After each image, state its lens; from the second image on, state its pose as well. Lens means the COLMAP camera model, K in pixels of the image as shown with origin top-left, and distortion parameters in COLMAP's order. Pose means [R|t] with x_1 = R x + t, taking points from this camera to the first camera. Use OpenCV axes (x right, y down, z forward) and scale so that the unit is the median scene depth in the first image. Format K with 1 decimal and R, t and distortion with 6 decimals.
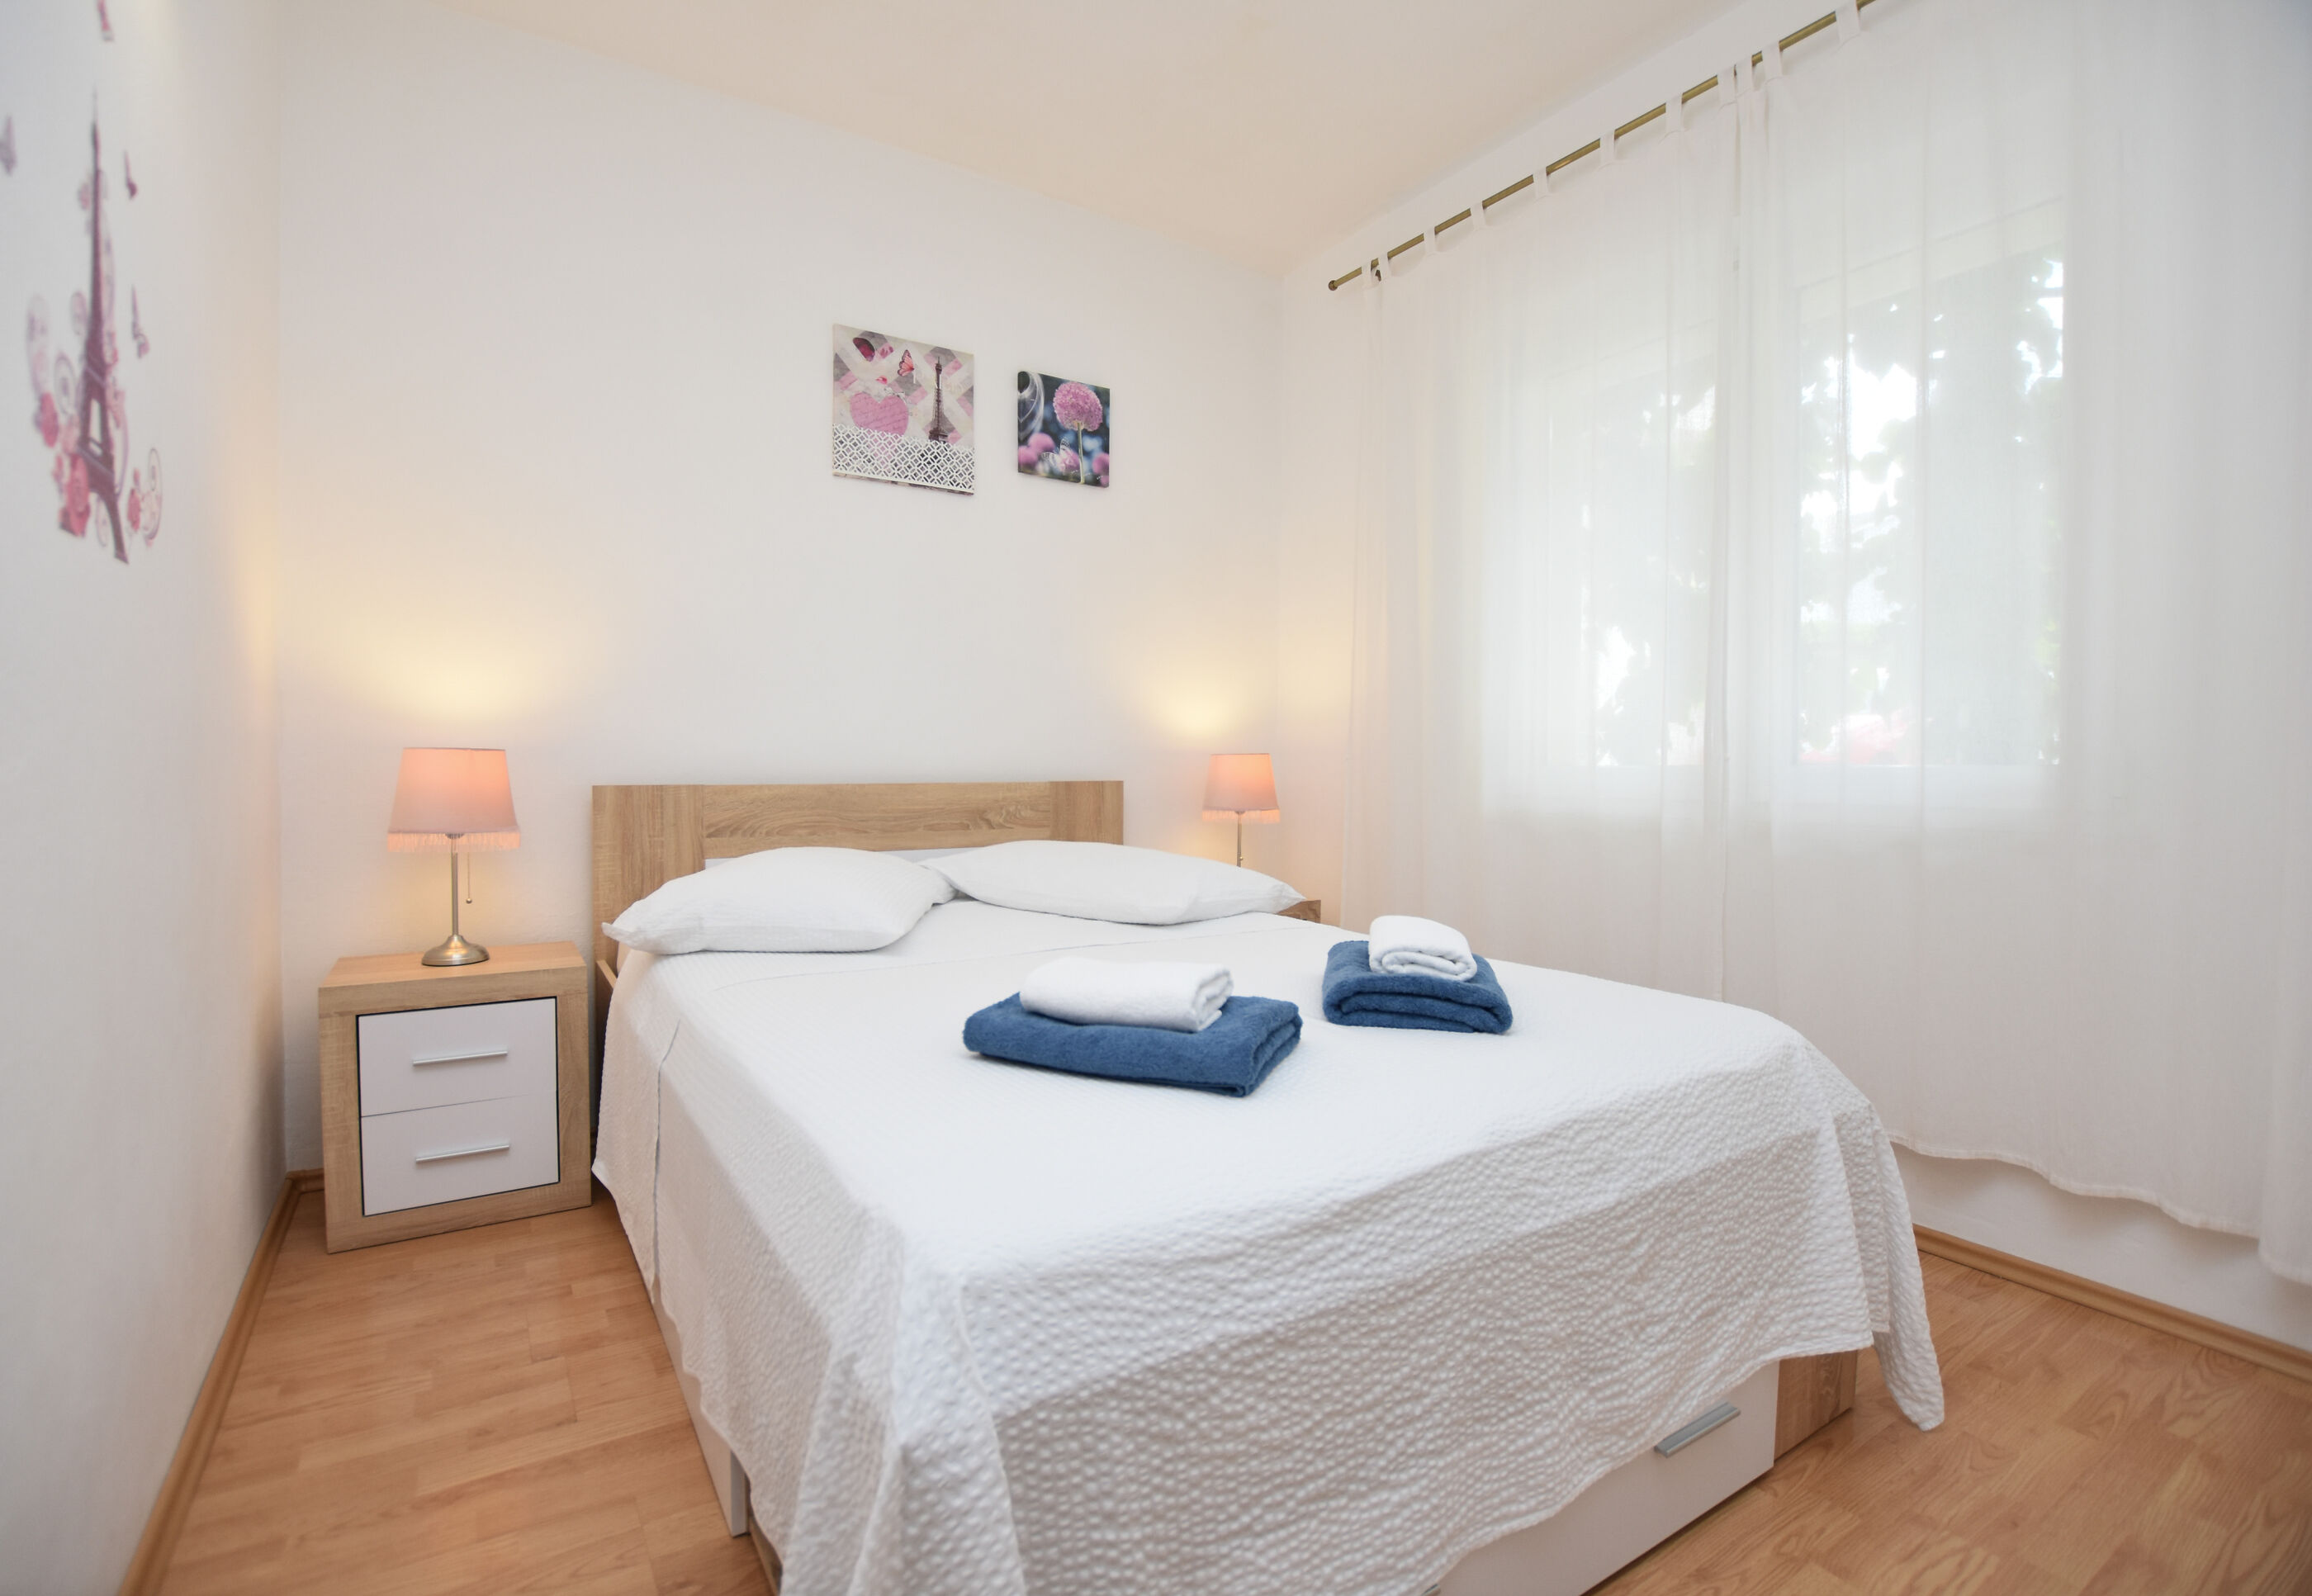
lens RADIAL K [[1039.8, 0, 1129.4], [0, 1039.8, 793.3], [0, 0, 1]] dist [-0.036181, 0.006836]
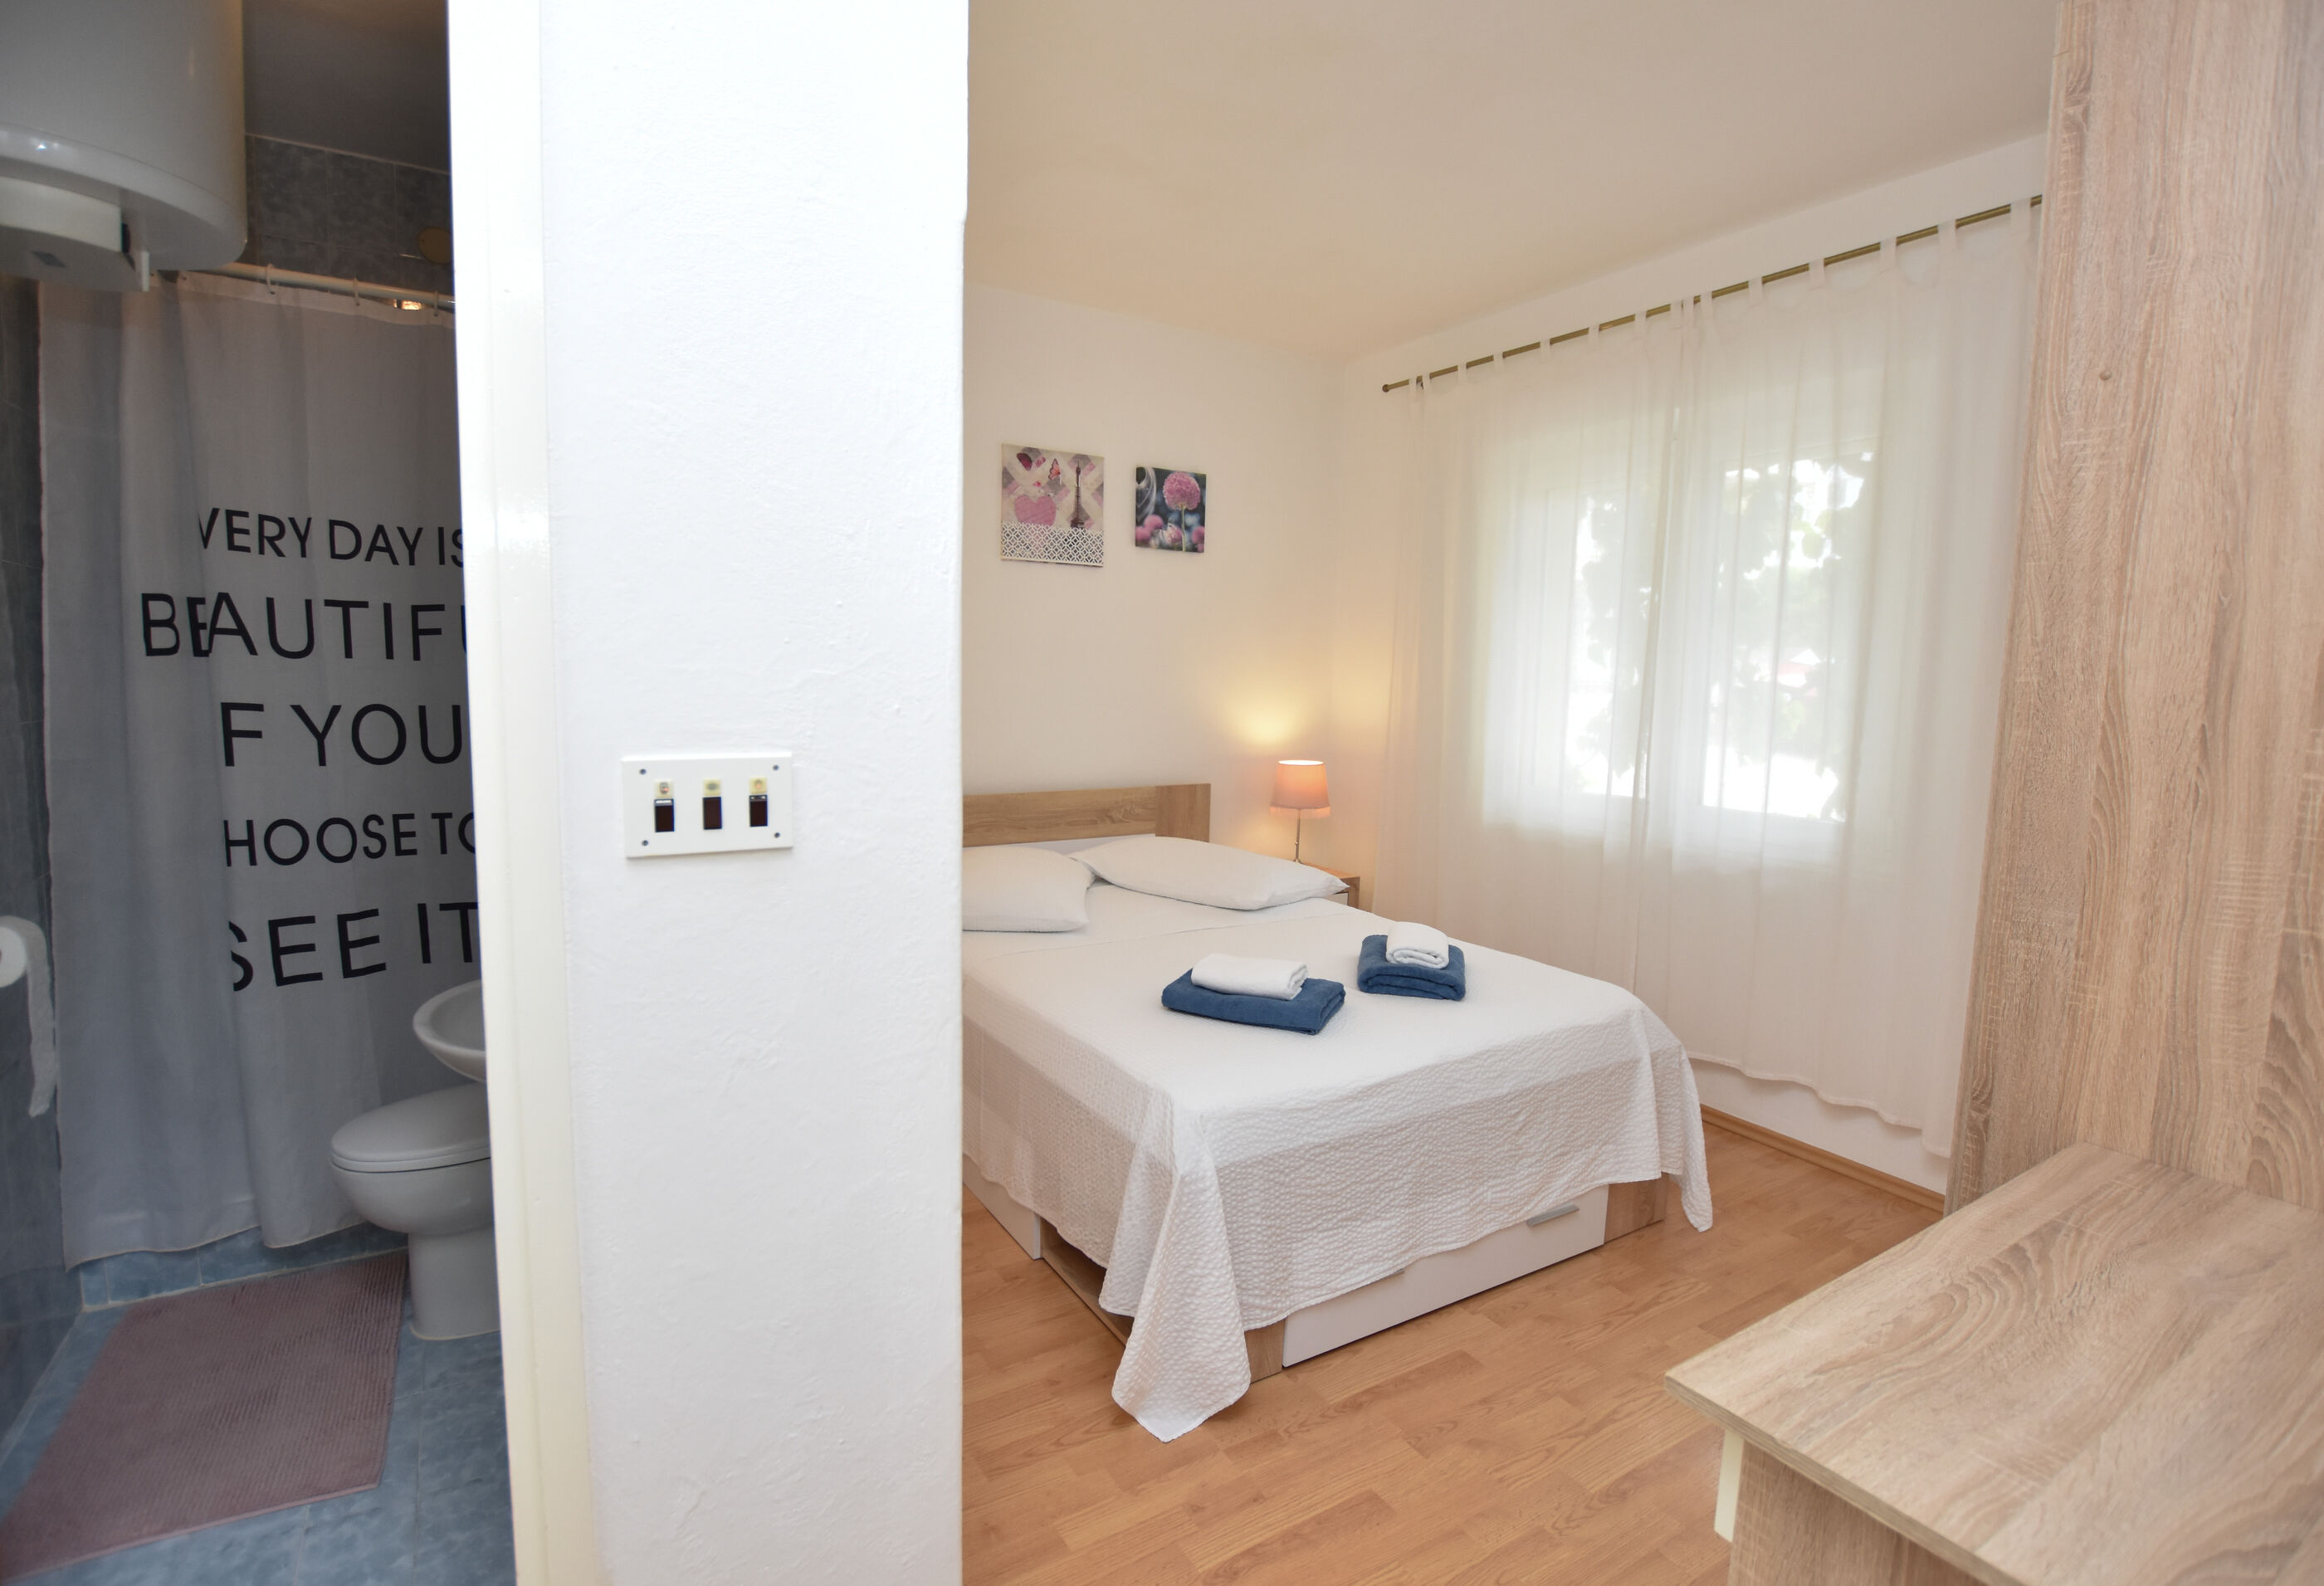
lens RADIAL K [[1069.1, 0, 1156.4], [0, 1069.1, 790.1], [0, 0, 1]] dist [-0.032207, 0.000223]
pose [[0.999796, 0.017859, -0.009476, -0.088179], [-0.017032, 0.996557, 0.081143, -0.161458], [0.010893, -0.080965, 0.996657, -0.481756]]
